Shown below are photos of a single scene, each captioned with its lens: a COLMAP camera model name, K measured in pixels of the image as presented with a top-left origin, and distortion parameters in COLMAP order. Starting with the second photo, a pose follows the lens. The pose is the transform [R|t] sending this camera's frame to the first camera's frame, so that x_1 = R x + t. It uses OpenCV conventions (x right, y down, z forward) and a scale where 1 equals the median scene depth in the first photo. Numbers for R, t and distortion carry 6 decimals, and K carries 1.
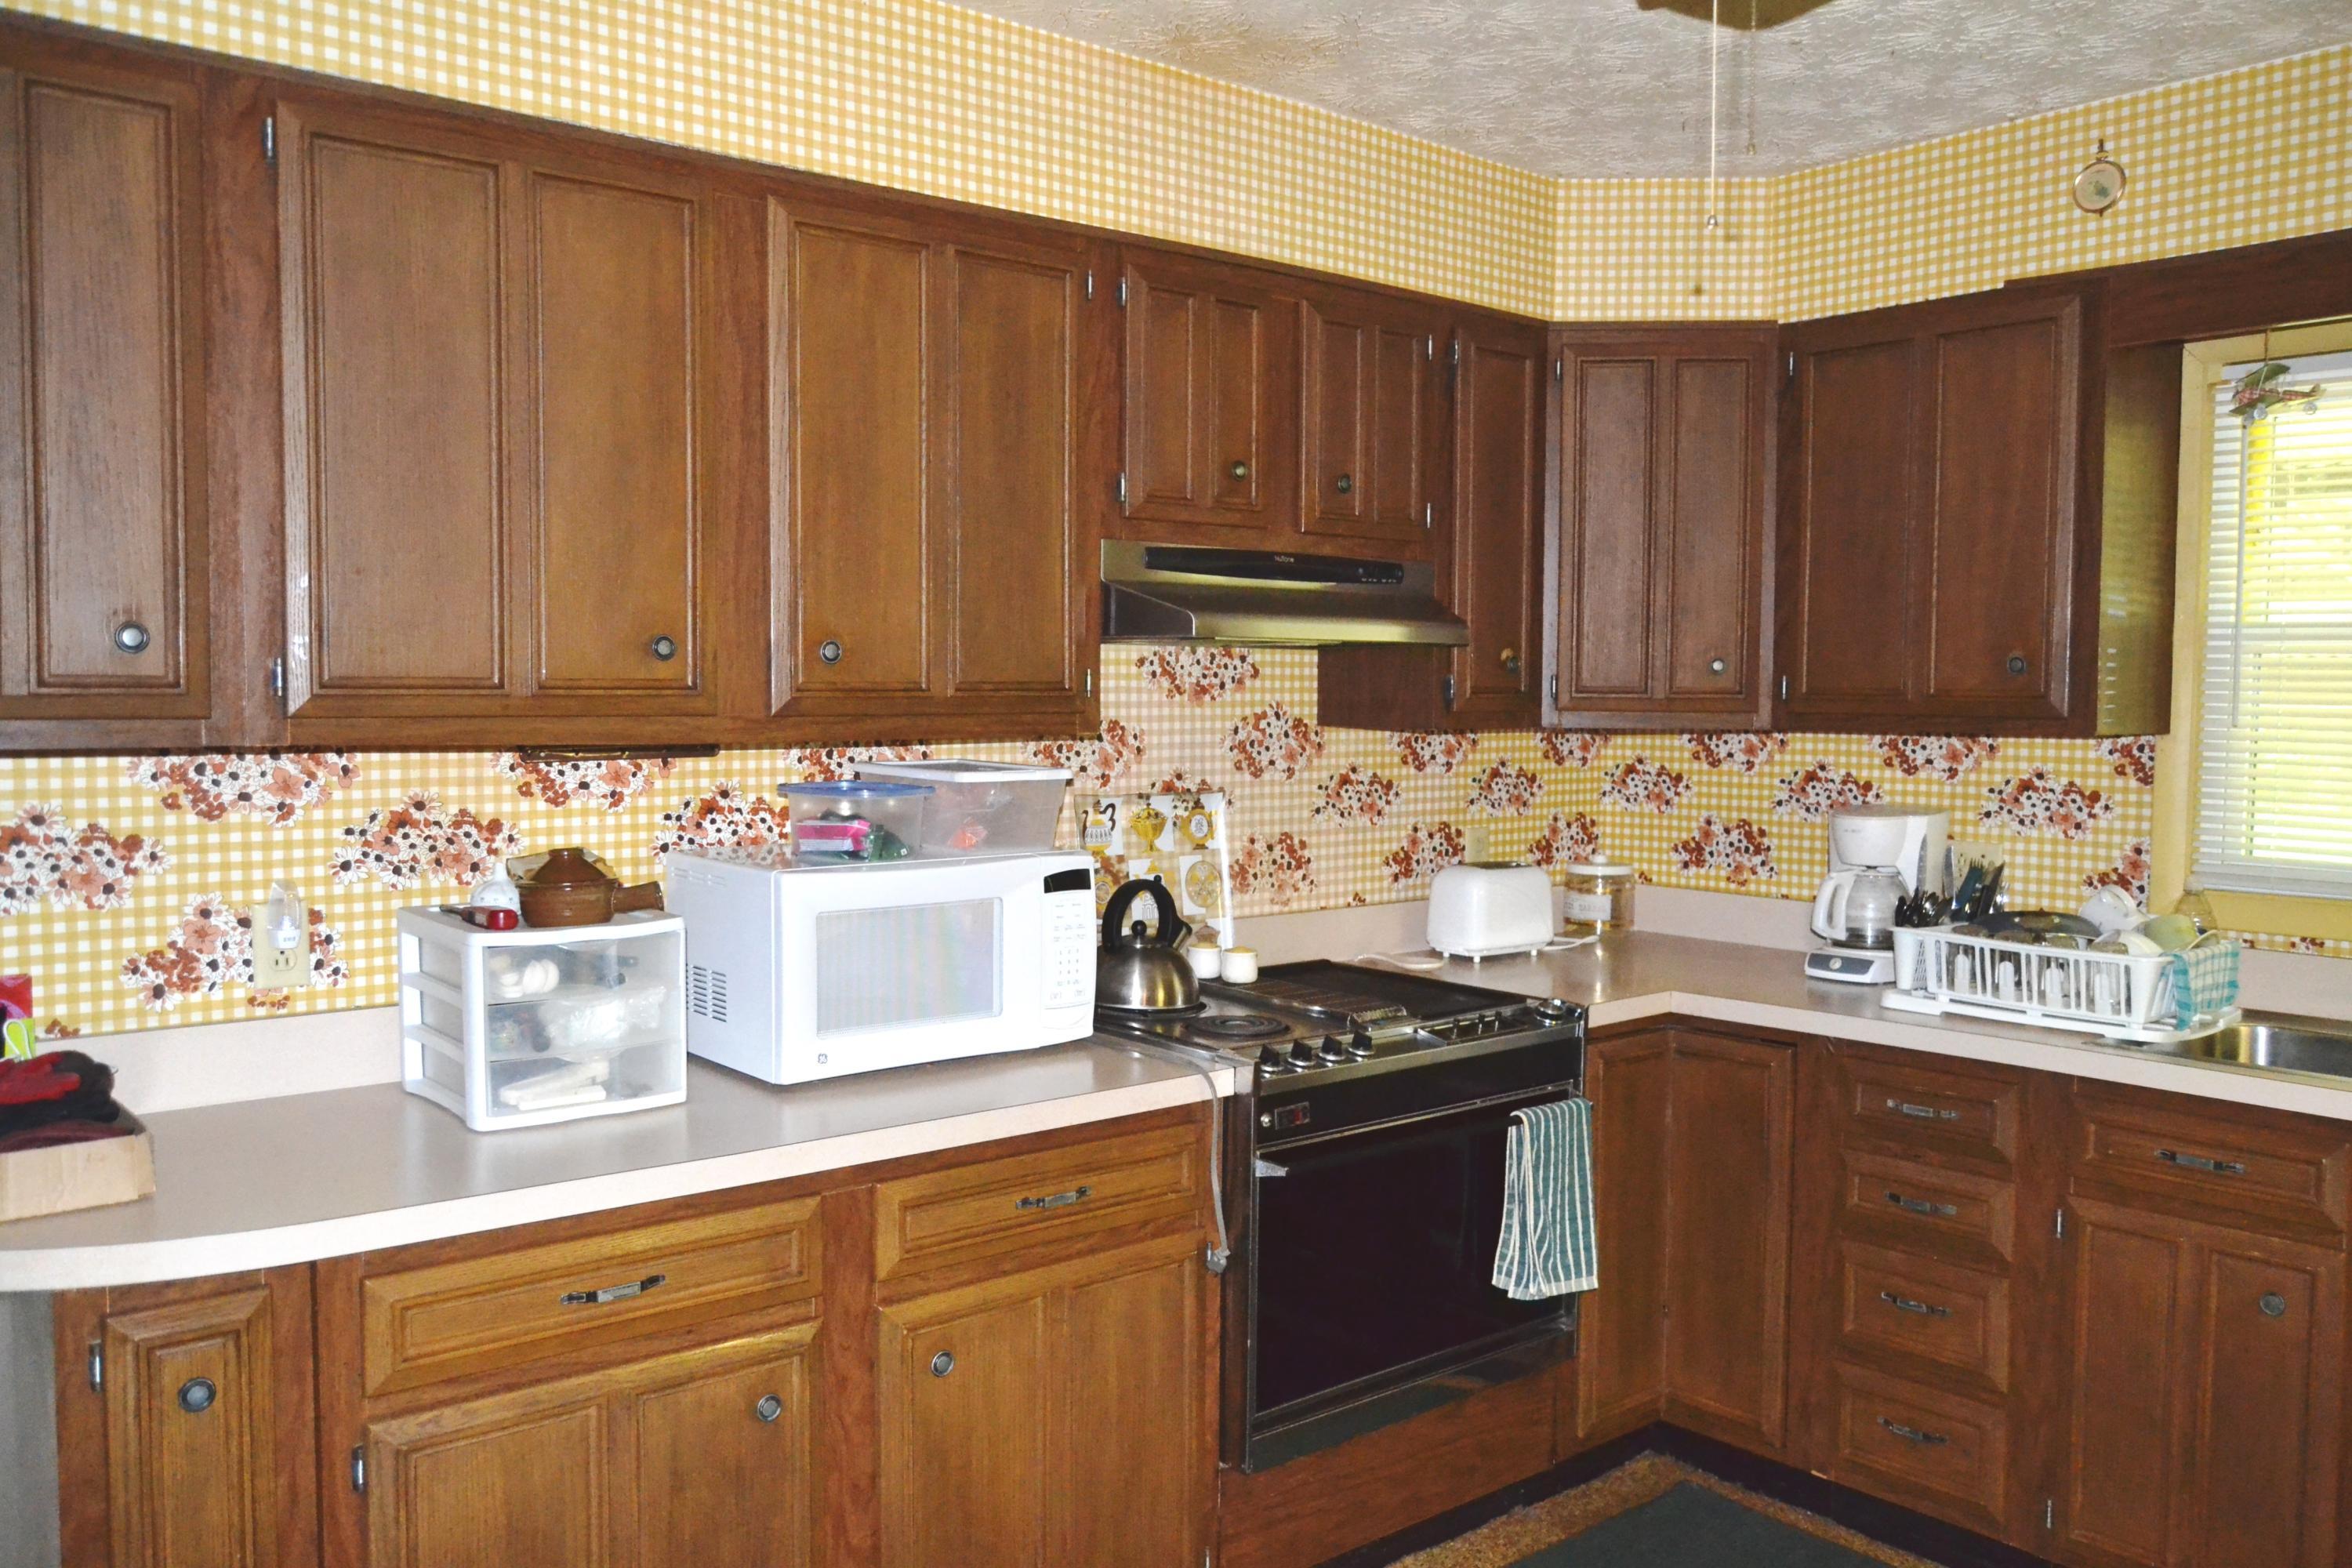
lens RADIAL K [[1849.0, 0, 1176.0], [0, 1849.0, 784.0], [0, 0, 1]] dist [-0.018755, 0.015532]
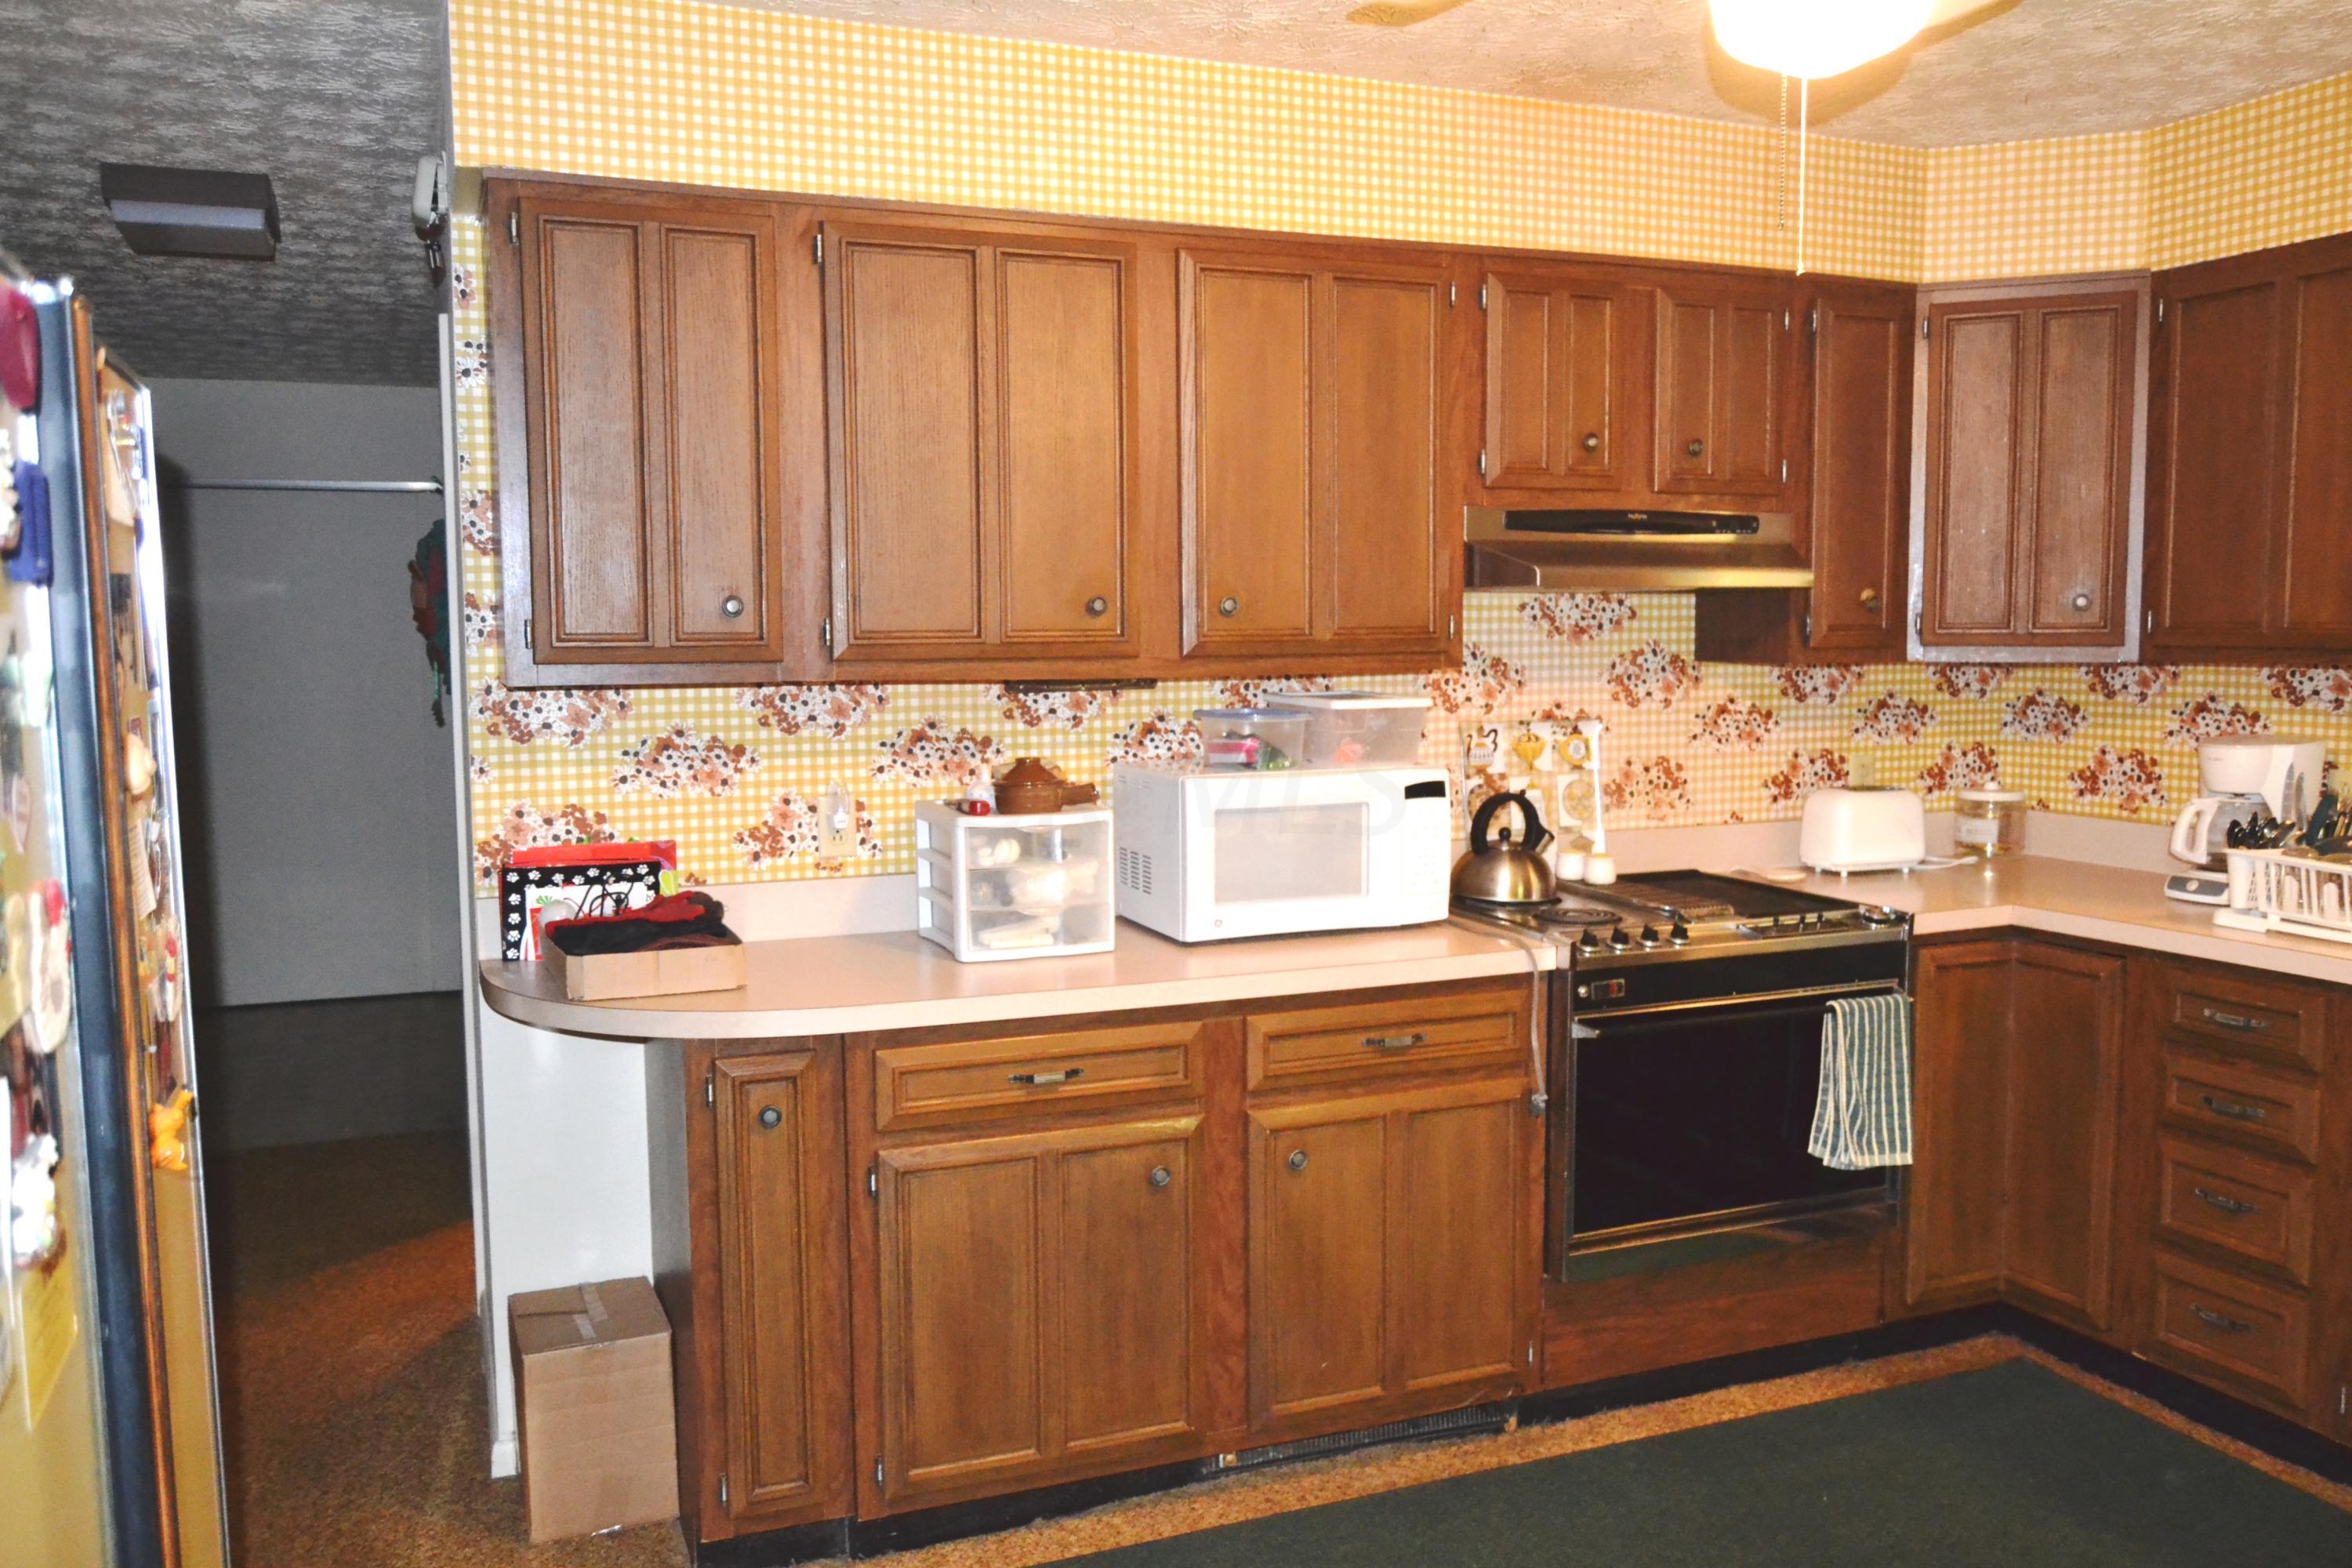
lens RADIAL K [[1849.0, 0, 1176.0], [0, 1849.0, 784.0], [0, 0, 1]] dist [-0.018755, 0.015532]
pose [[0.953460, 0.013623, -0.301212, 0.137711], [-0.003193, 0.999379, 0.035092, 0.005483], [0.301503, -0.032497, 0.952911, -0.191569]]
